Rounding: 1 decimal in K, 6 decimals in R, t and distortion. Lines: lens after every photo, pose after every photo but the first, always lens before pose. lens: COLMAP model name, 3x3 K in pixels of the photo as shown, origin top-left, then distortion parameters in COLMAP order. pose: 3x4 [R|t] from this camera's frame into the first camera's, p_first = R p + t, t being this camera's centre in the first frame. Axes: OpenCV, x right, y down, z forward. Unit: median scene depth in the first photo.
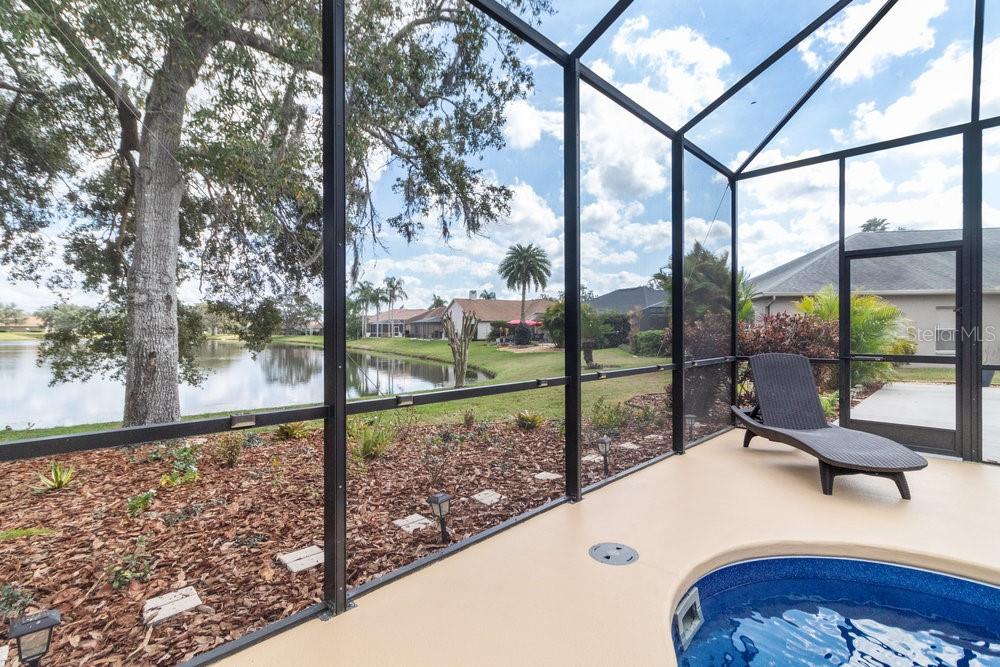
lens RADIAL K [[472.5, 0, 498.7], [0, 472.5, 324.8], [0, 0, 1]] dist [0.000986, 0.001315]
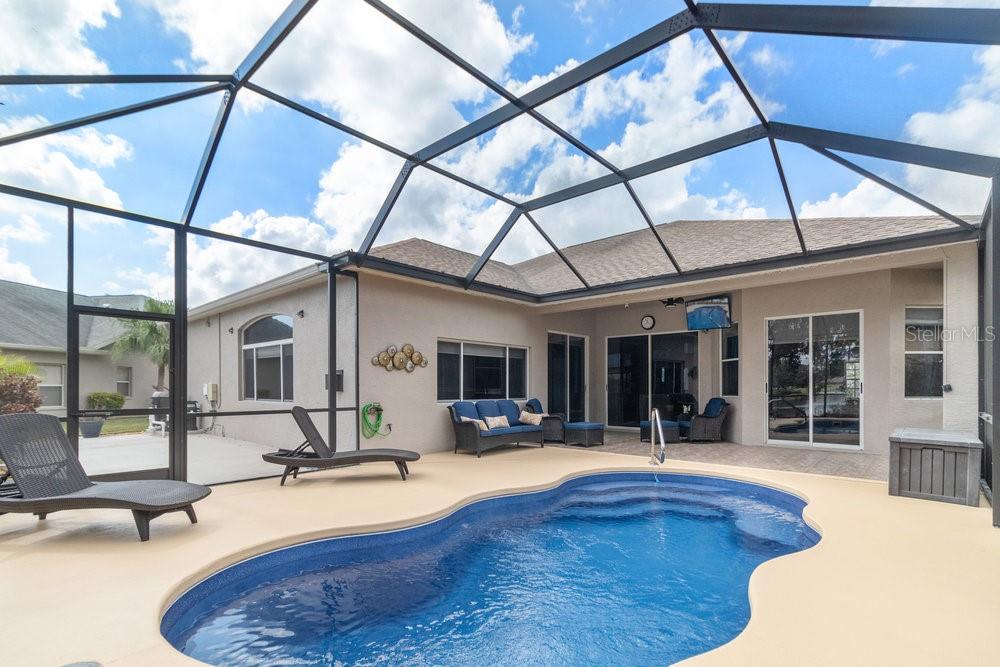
lens RADIAL K [[464.7, 0, 501.7], [0, 464.7, 362.5], [0, 0, 1]] dist [0.000171, 0.000181]
pose [[-0.035091, 0.064170, 0.997322, -0.102457], [-0.005494, 0.997909, -0.064402, 0.008278], [-0.999369, -0.007740, -0.034665, 0.070787]]
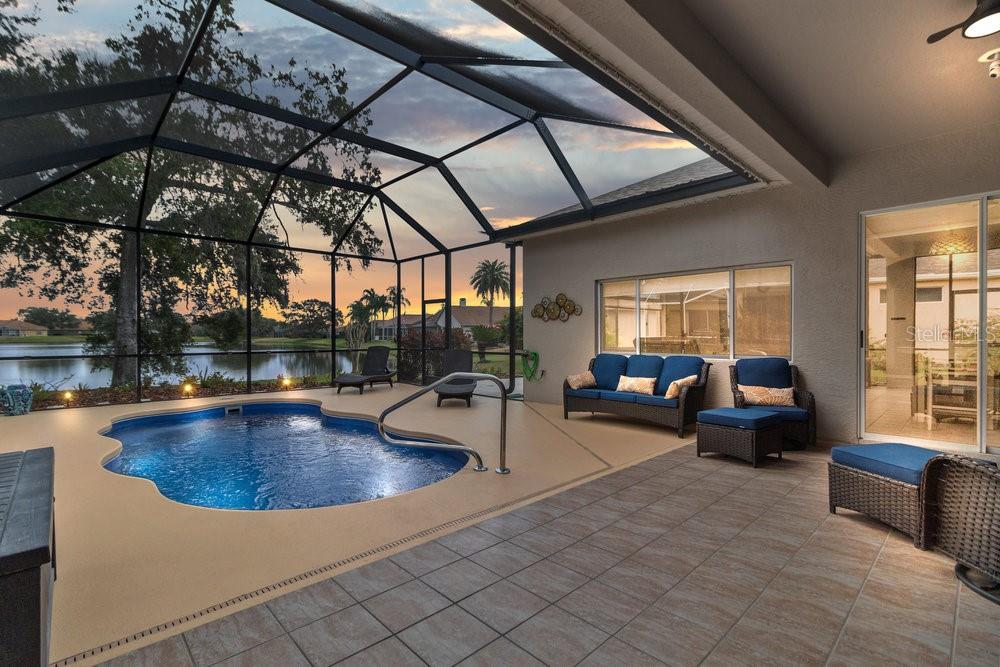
lens RADIAL K [[461.5, 0, 499.3], [0, 461.5, 339.7], [0, 0, 1]] dist [-0.003711, -0.000498]
pose [[0.999002, -0.002578, -0.044584, 0.420416], [0.003713, 0.999670, 0.025400, -0.009161], [0.044504, -0.025540, 0.998683, -0.409973]]
